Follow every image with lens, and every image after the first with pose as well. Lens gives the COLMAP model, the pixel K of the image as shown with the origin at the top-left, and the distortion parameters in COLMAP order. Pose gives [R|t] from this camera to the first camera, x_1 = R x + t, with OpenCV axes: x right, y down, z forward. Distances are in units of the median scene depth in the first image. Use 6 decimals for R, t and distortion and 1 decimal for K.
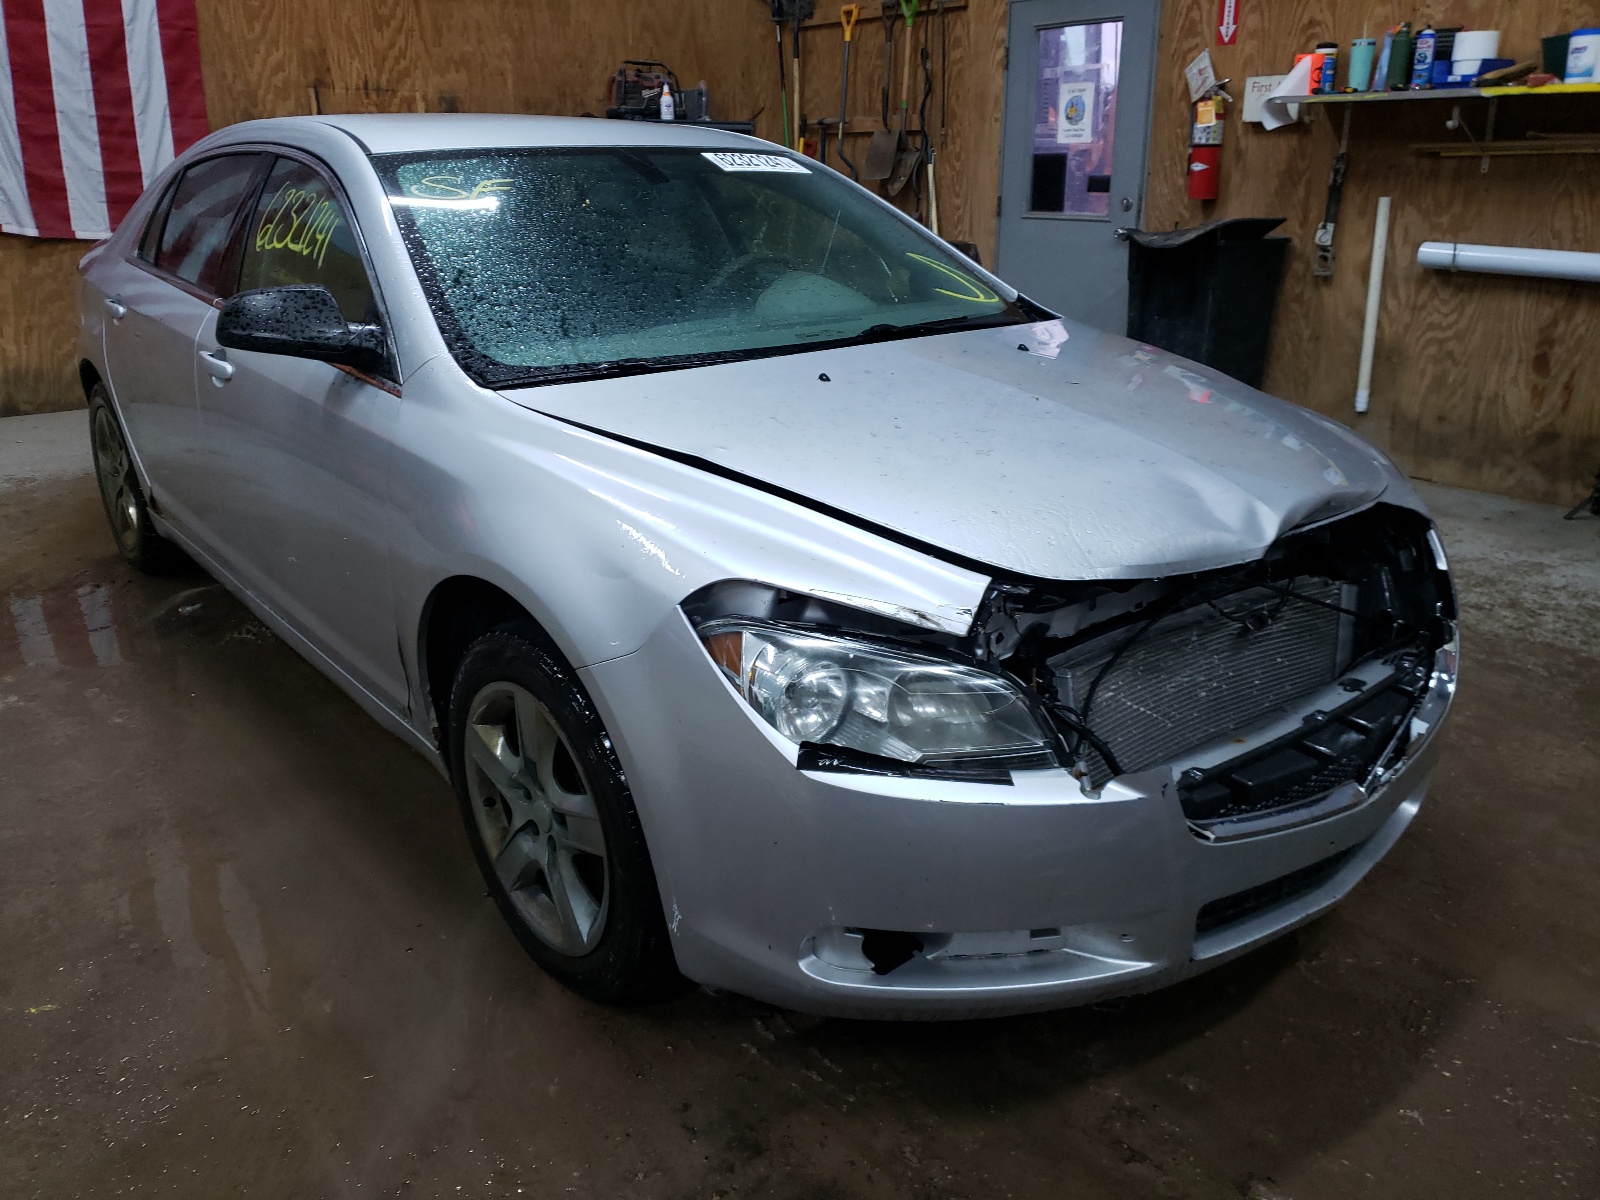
lens RADIAL K [[1216.0, 0, 789.6], [0, 1216.0, 599.7], [0, 0, 1]] dist [-0.033735, 0.022916]
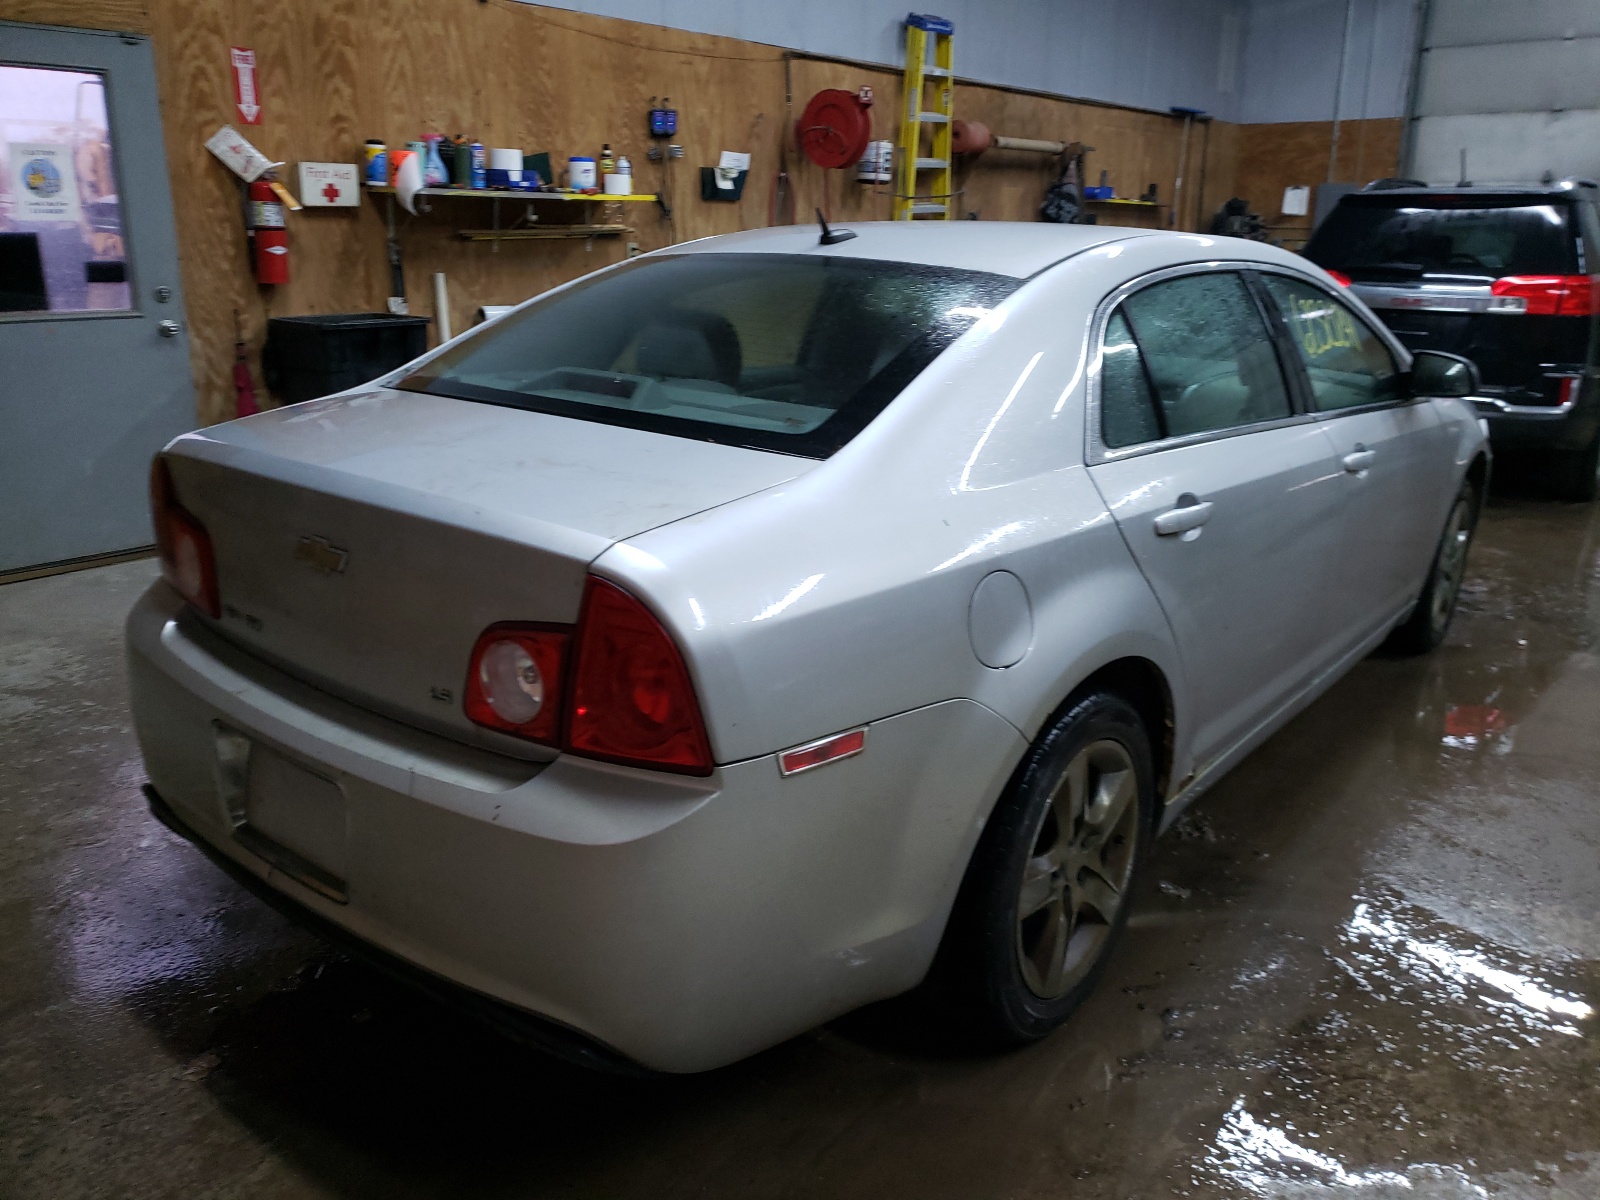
lens RADIAL K [[1216.0, 0, 801.7], [0, 1216.0, 585.2], [0, 0, 1]] dist [-0.033735, 0.022916]
pose [[-0.211875, -0.273231, 0.938325, -0.857621], [0.316708, 0.889113, 0.330414, -0.371169], [-0.924557, 0.367182, -0.101846, 0.980967]]
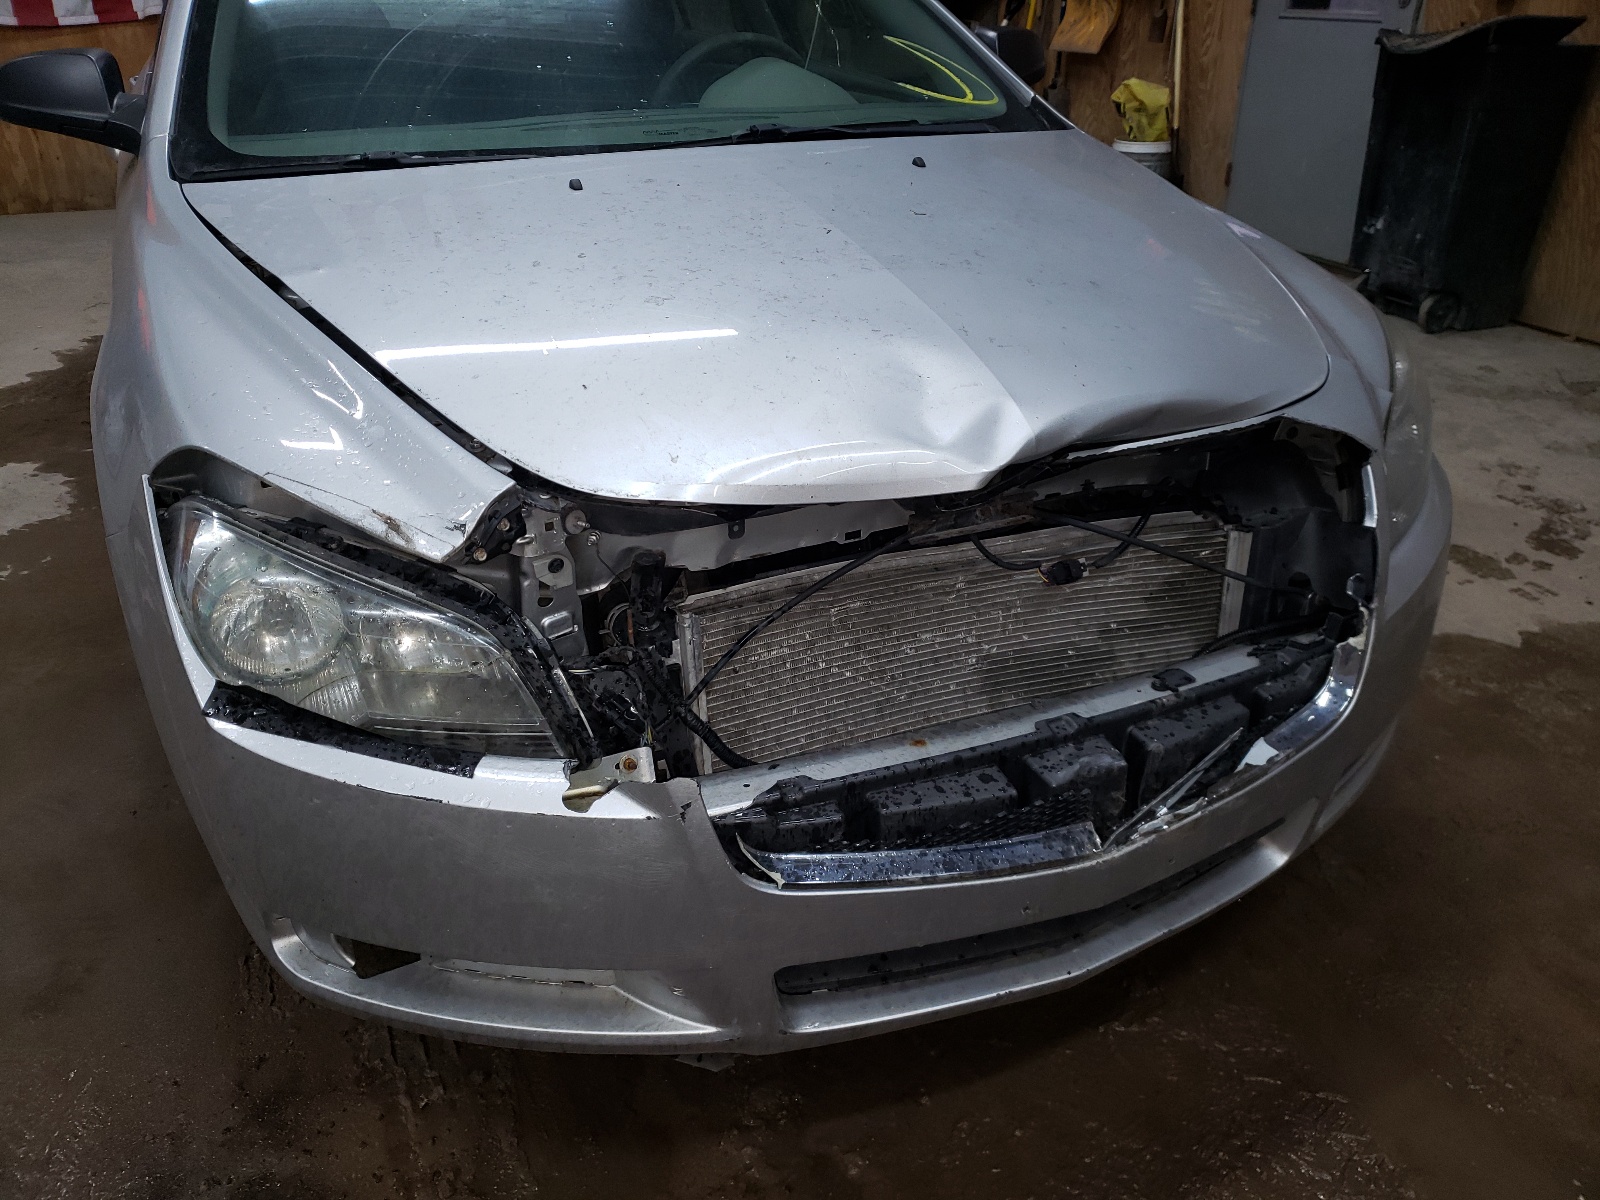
lens RADIAL K [[1218.1, 0, 799.1], [0, 1218.1, 597.6], [0, 0, 1]] dist [-0.006720, 0.021689]
pose [[0.970465, 0.123556, -0.207198, 0.167171], [-0.094088, 0.984723, 0.146523, -0.024749], [0.222136, -0.122701, 0.967264, 0.118026]]
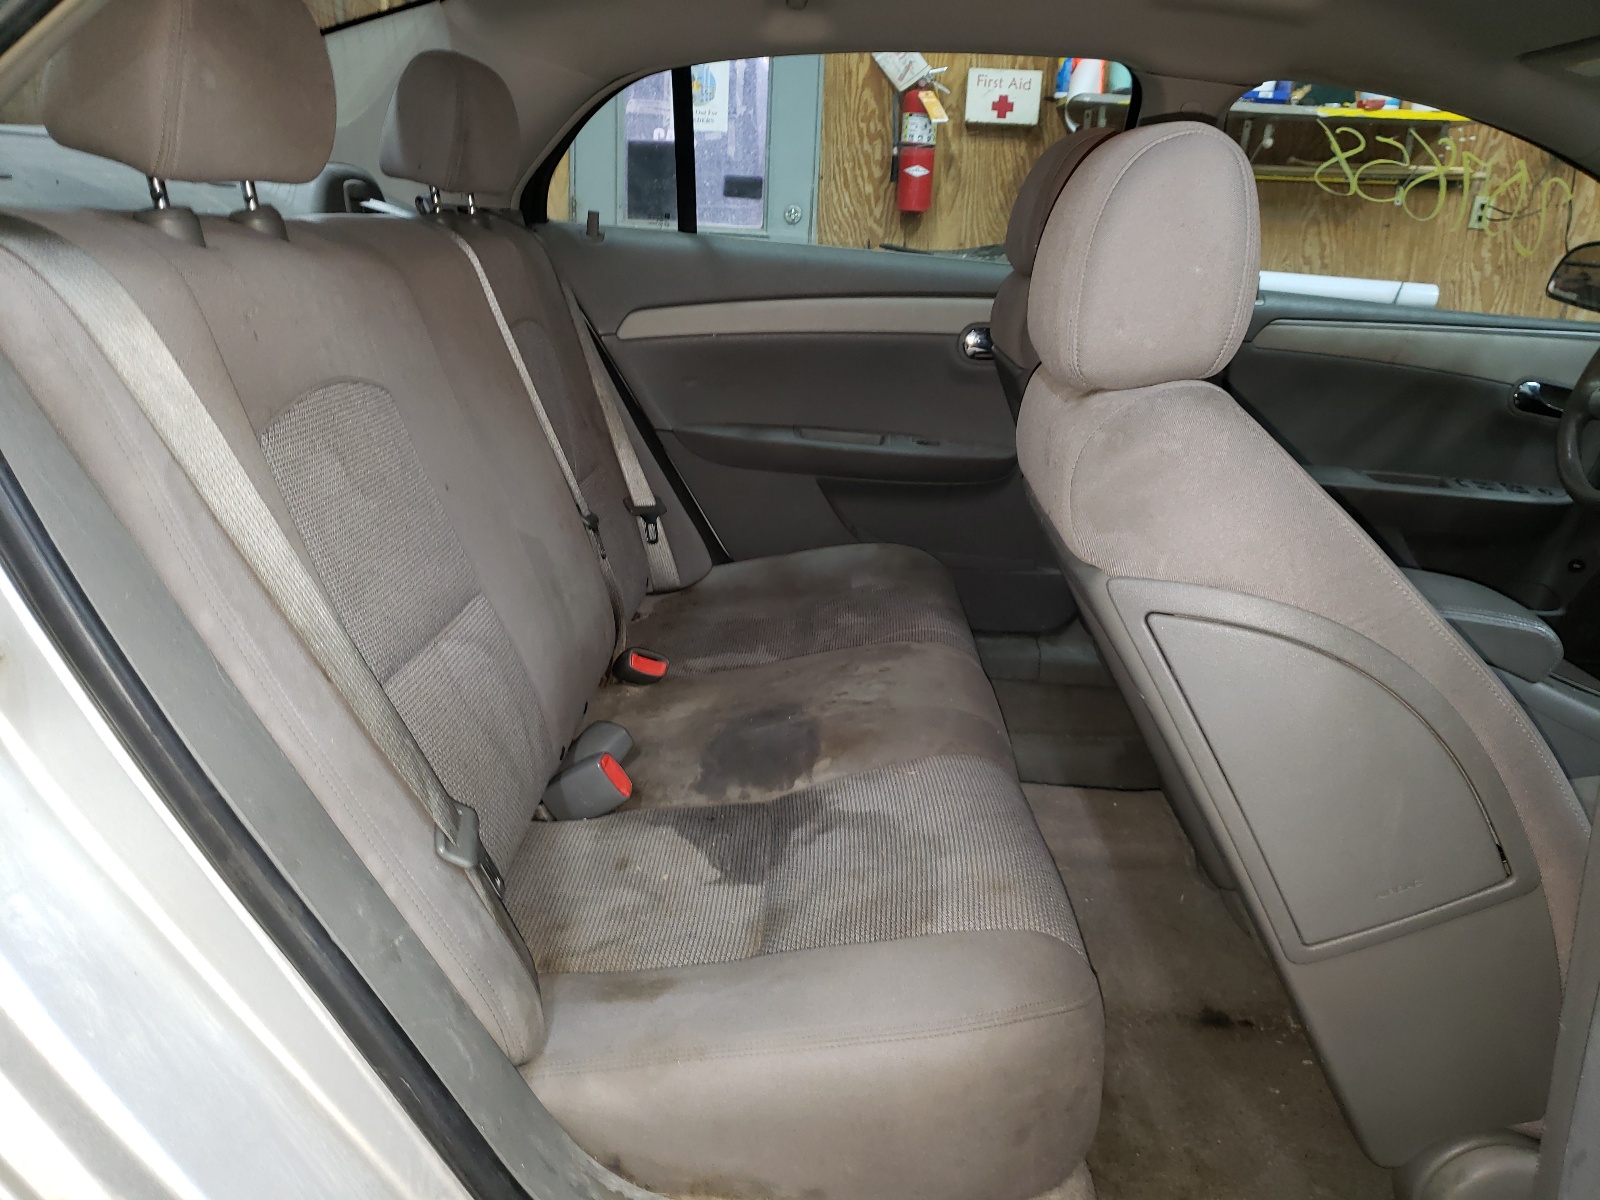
lens RADIAL K [[1218.1, 0, 808.4], [0, 1218.1, 609.2], [0, 0, 1]] dist [-0.006720, 0.021689]
pose [[0.632679, -0.195283, 0.749388, -0.463903], [0.206799, 0.975146, 0.079521, -0.181690], [-0.746292, 0.104661, 0.657339, 0.656994]]
